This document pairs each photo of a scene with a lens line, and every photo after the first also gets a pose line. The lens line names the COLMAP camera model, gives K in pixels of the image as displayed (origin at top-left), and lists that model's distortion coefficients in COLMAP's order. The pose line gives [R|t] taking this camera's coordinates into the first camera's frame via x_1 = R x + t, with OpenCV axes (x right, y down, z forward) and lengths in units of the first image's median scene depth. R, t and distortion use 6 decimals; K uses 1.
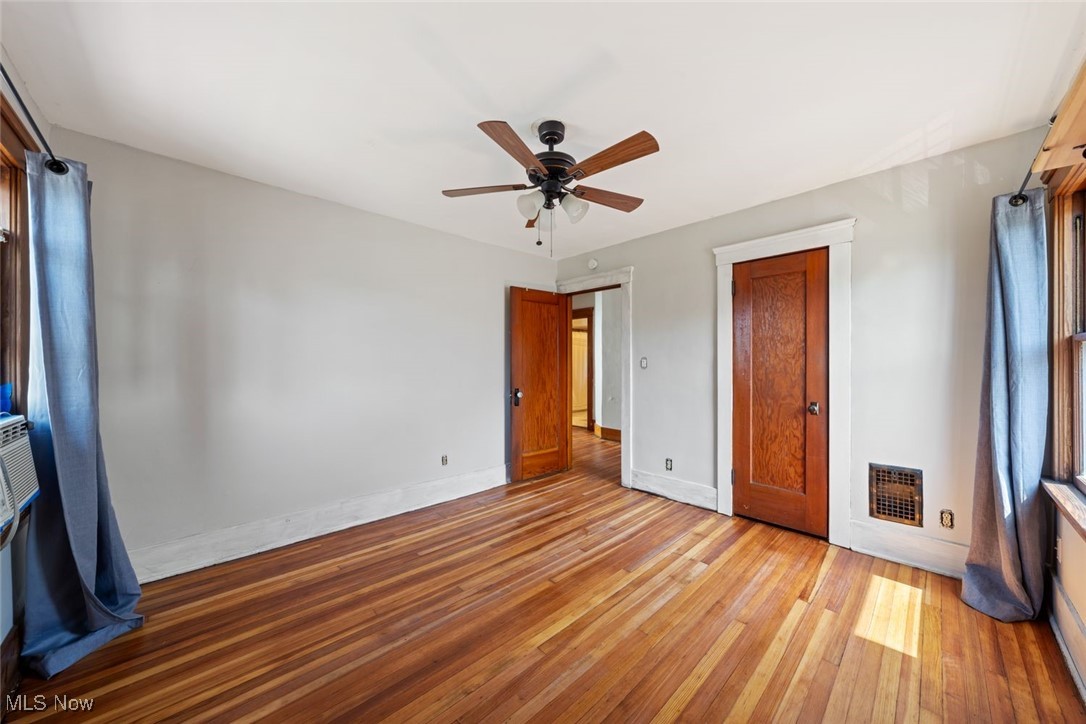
lens RADIAL K [[369.7, 0, 543.0], [0, 369.7, 362.0], [0, 0, 1]] dist [-0.000459, -0.000037]
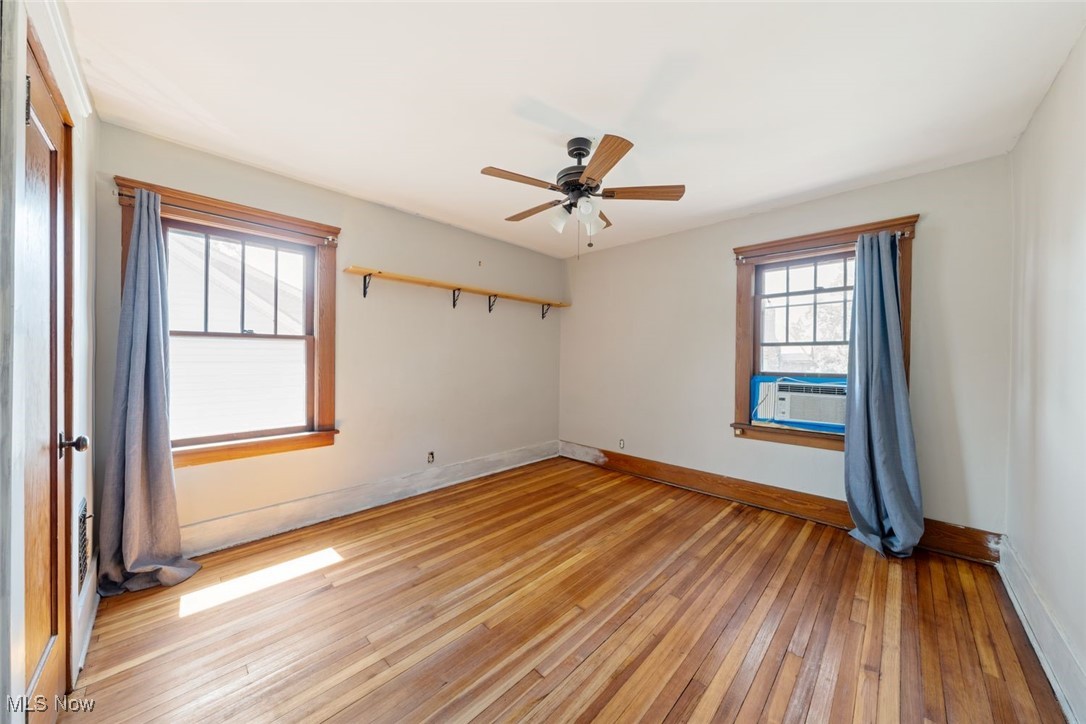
lens RADIAL K [[369.7, 0, 543.0], [0, 369.7, 362.0], [0, 0, 1]] dist [-0.000459, -0.000037]
pose [[-0.999108, -0.008013, -0.041468, 0.159394], [-0.008385, 0.999926, 0.008814, 0.012064], [0.041394, 0.009154, -0.999101, 1.949732]]
